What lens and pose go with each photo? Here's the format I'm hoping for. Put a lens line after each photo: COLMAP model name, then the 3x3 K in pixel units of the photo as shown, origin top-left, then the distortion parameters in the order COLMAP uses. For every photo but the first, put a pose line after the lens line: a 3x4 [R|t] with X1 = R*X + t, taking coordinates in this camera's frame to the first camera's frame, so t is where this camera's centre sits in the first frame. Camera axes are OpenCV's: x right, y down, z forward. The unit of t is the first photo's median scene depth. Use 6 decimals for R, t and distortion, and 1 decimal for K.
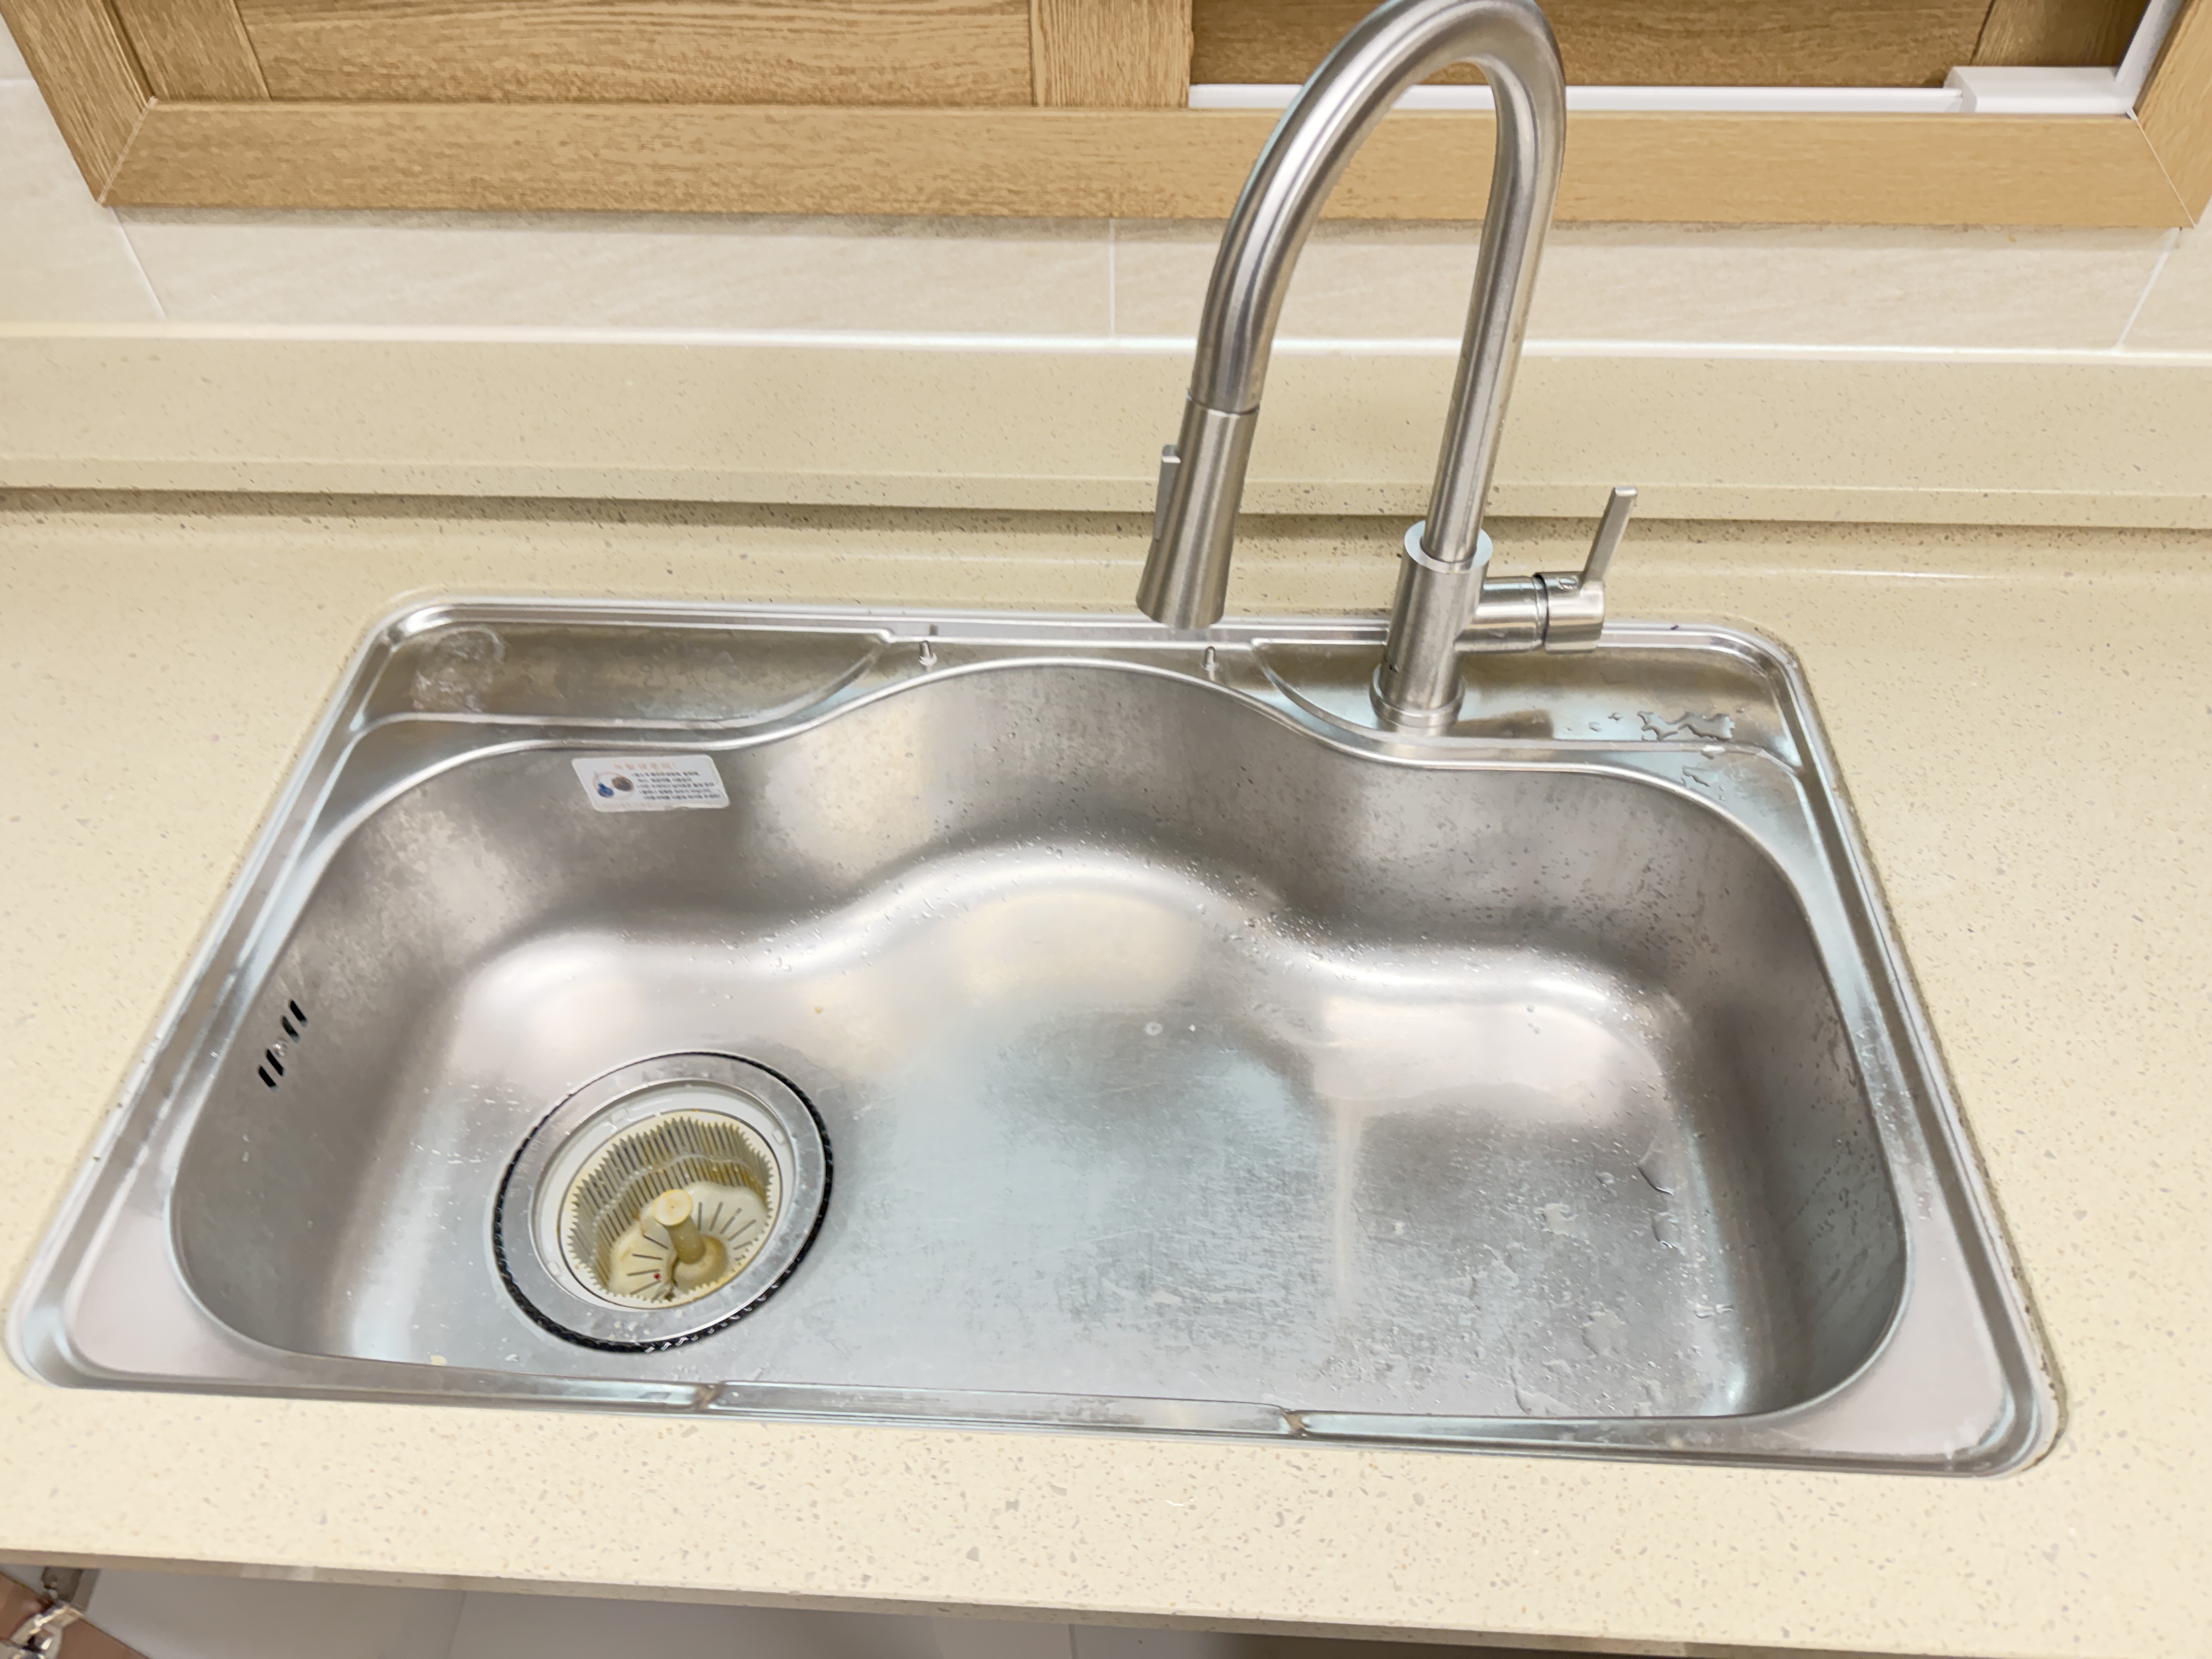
lens RADIAL K [[1564.3, 0, 1102.9], [0, 1564.3, 815.8], [0, 0, 1]] dist [-0.009369, -0.007589]
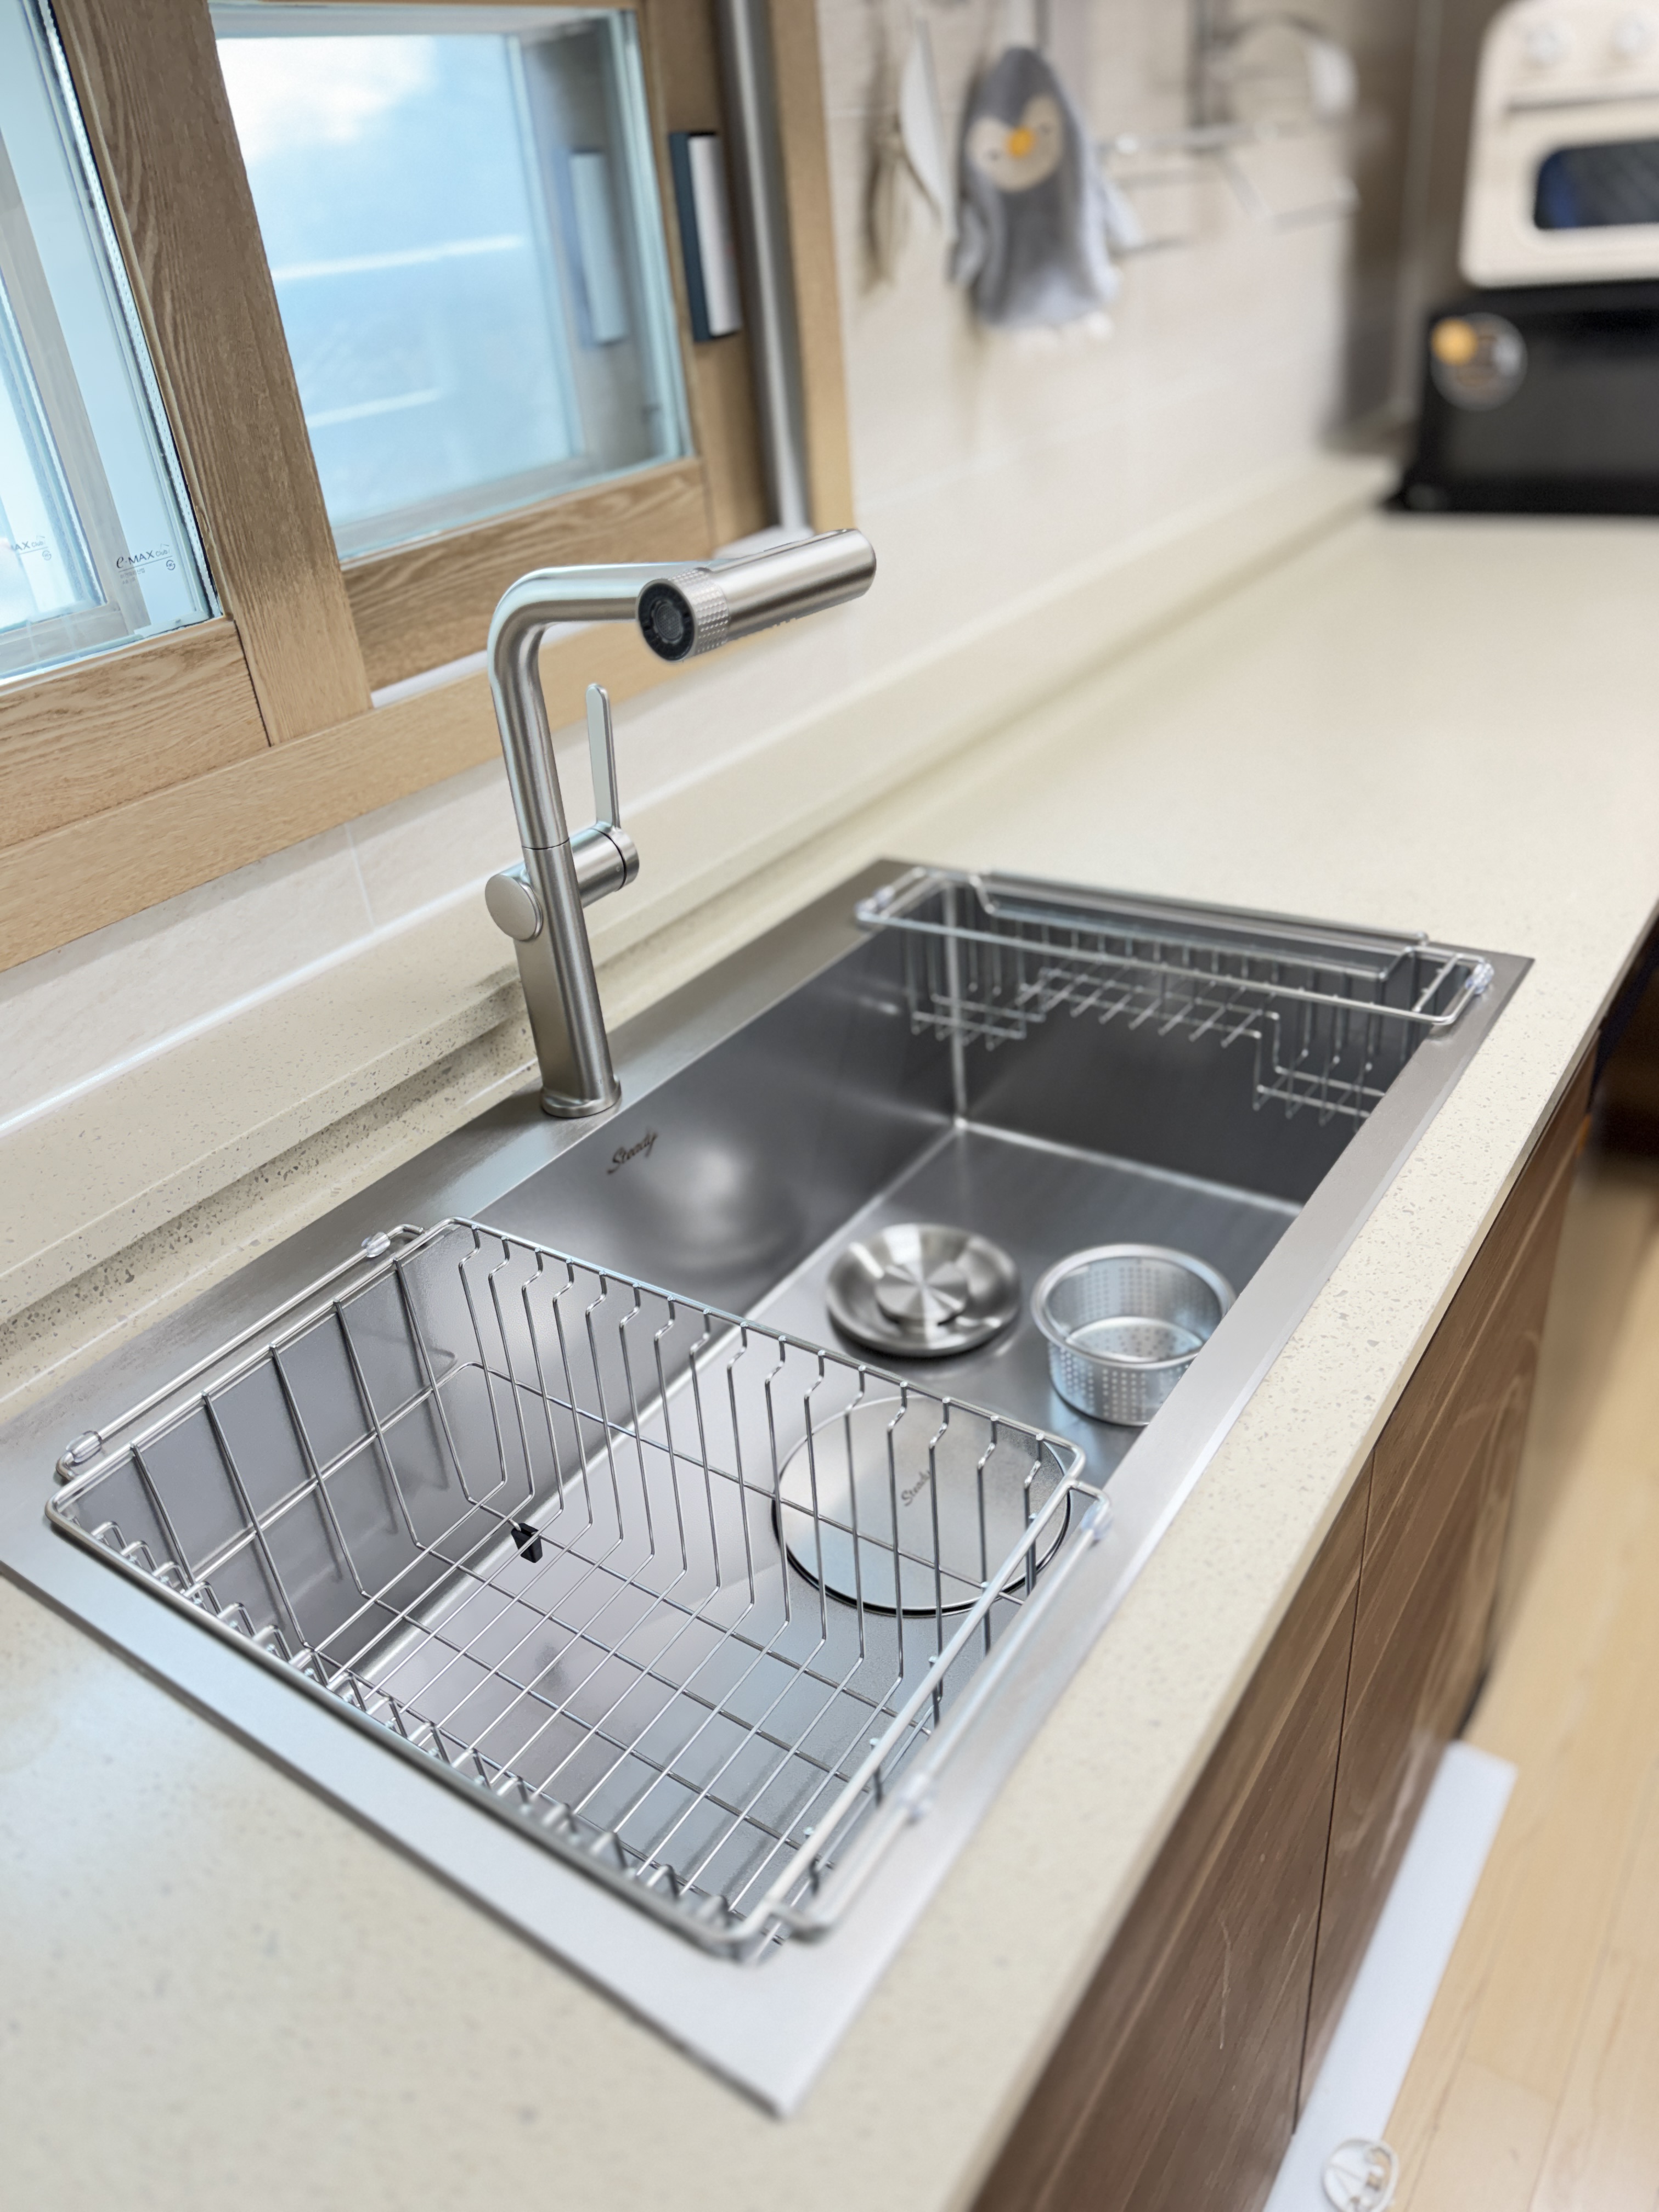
lens RADIAL K [[1564.3, 0, 815.0], [0, 1564.3, 1104.4], [0, 0, 1]] dist [-0.009369, -0.007589]
pose [[0.523224, -0.457137, 0.719210, -0.760377], [0.684898, 0.727764, -0.035688, 0.039106], [-0.507101, 0.511258, 0.693876, 0.154980]]
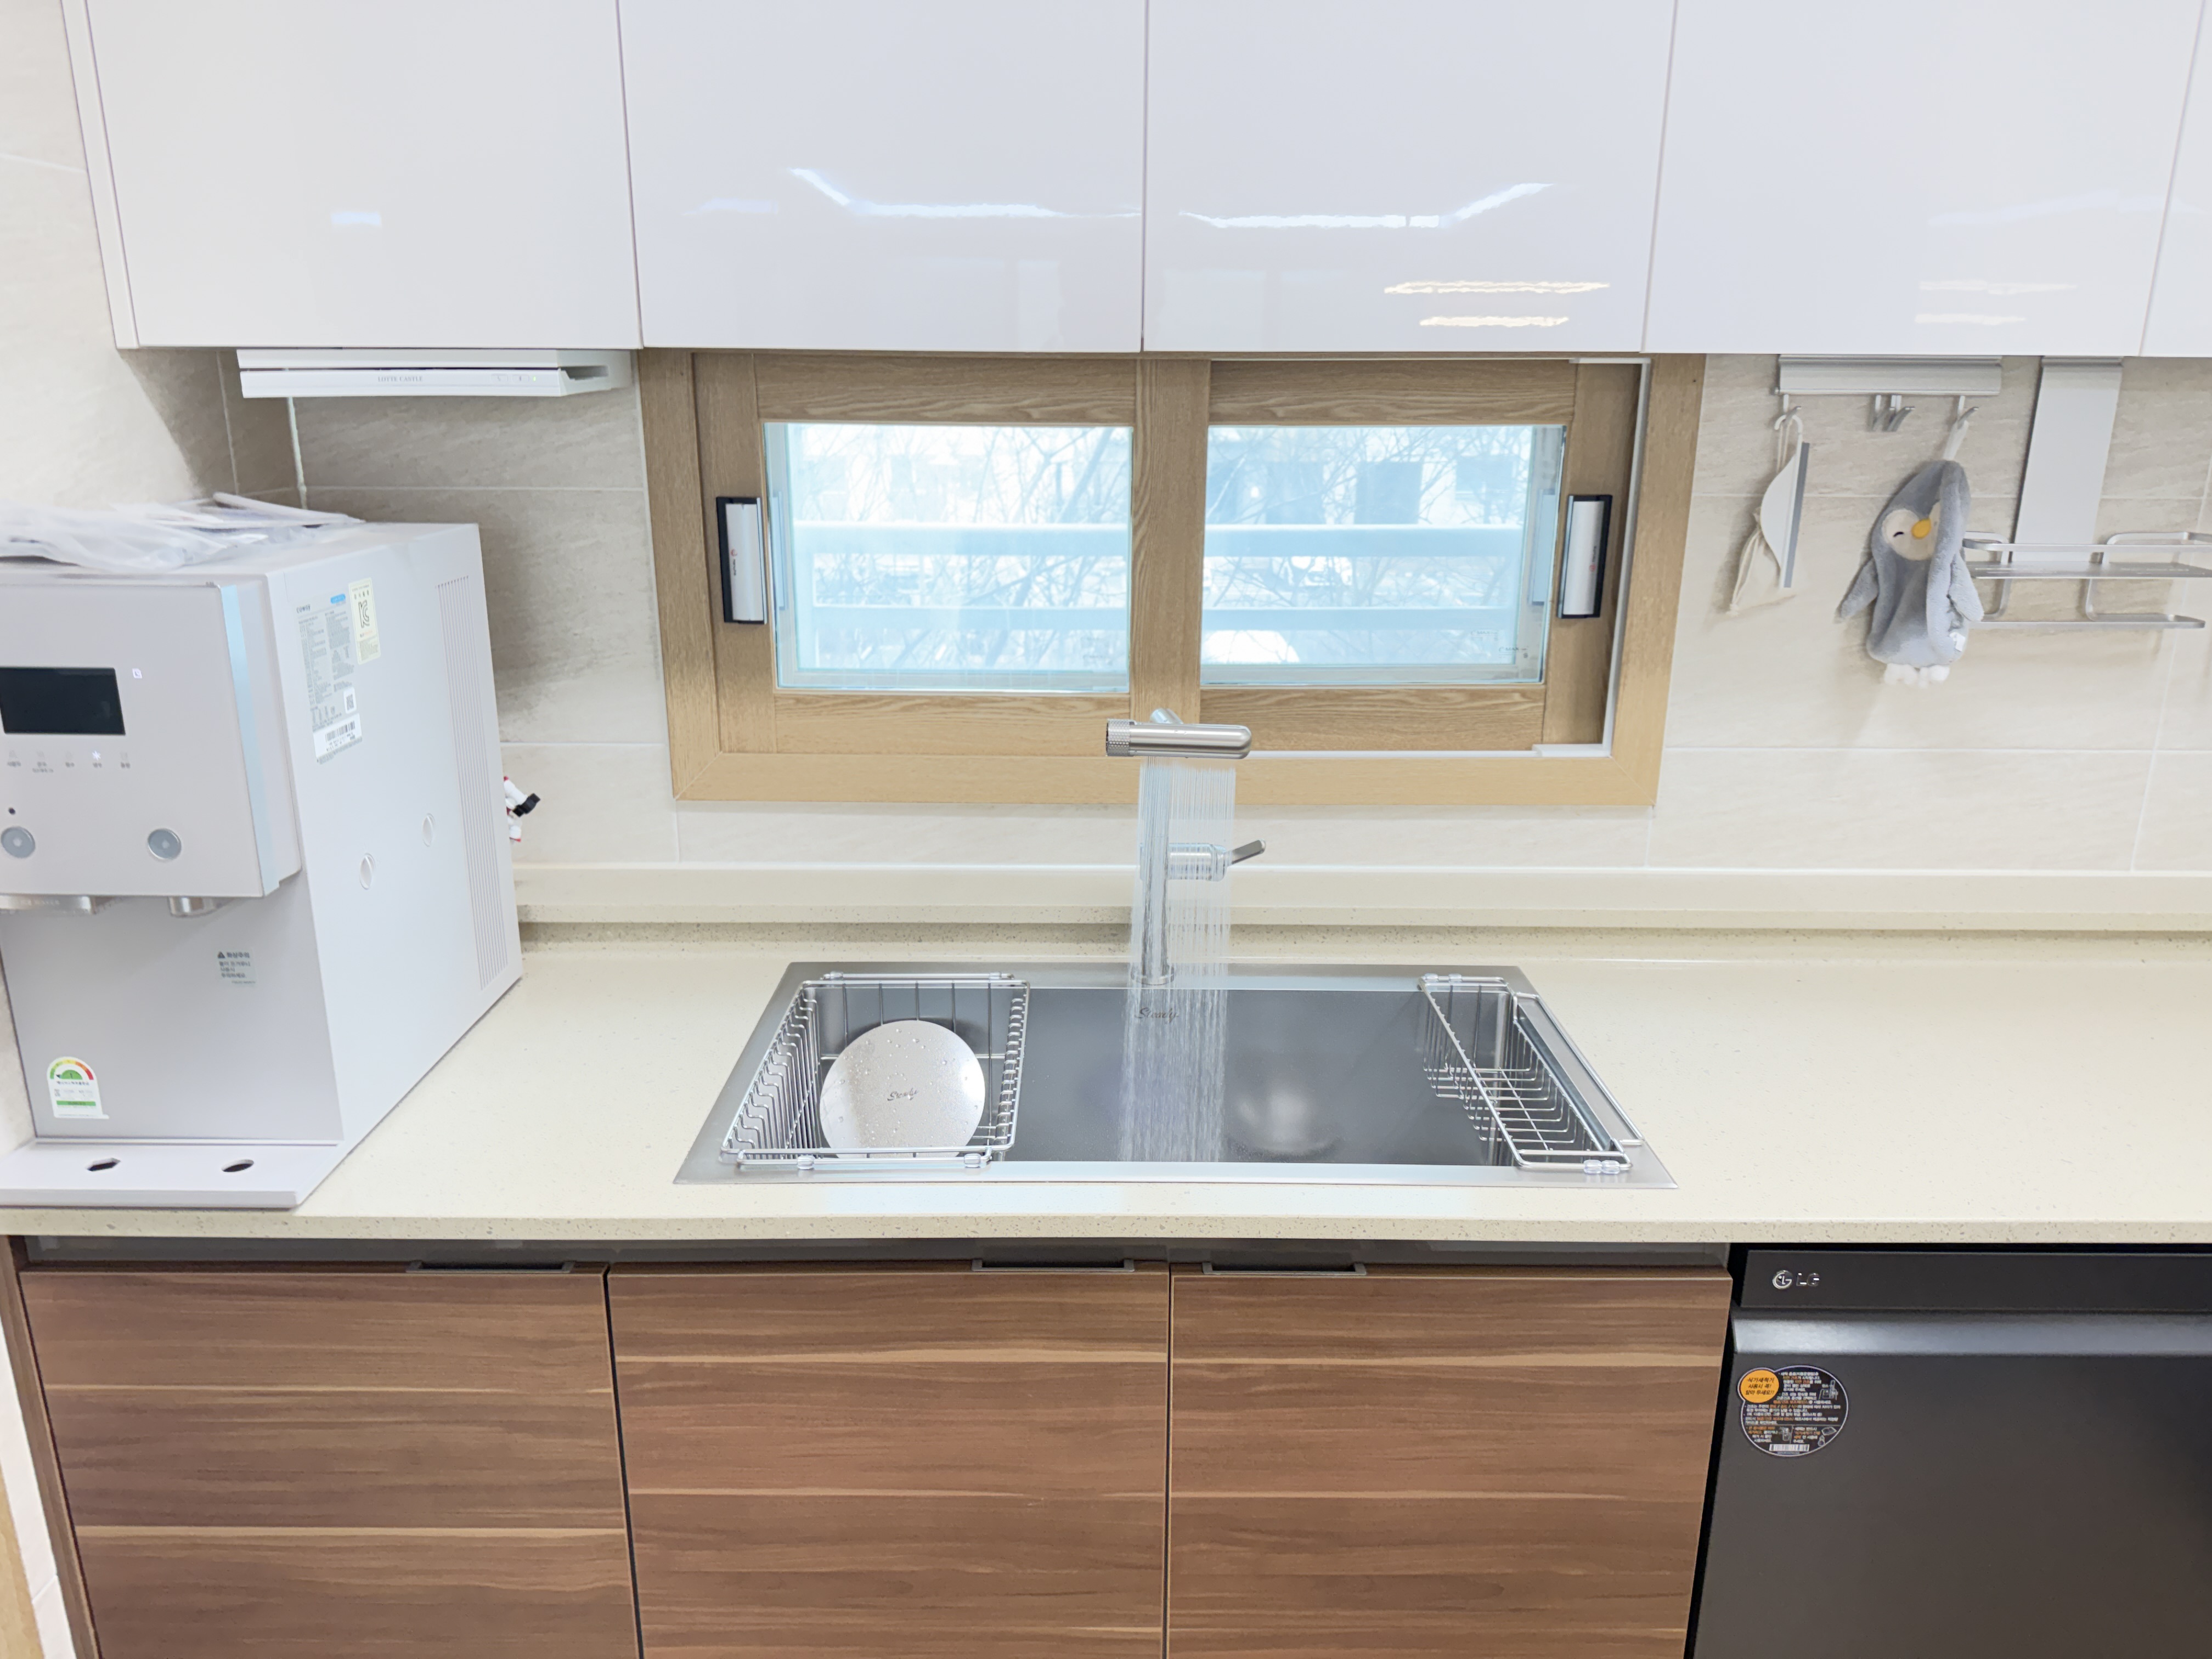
lens RADIAL K [[1564.3, 0, 1085.8], [0, 1564.3, 790.6], [0, 0, 1]] dist [-0.009369, -0.007589]
pose [[0.998483, 0.008703, 0.054376, -0.225833], [0.022582, 0.835883, -0.548444, 0.805548], [-0.050225, 0.548839, 0.834418, -0.830584]]
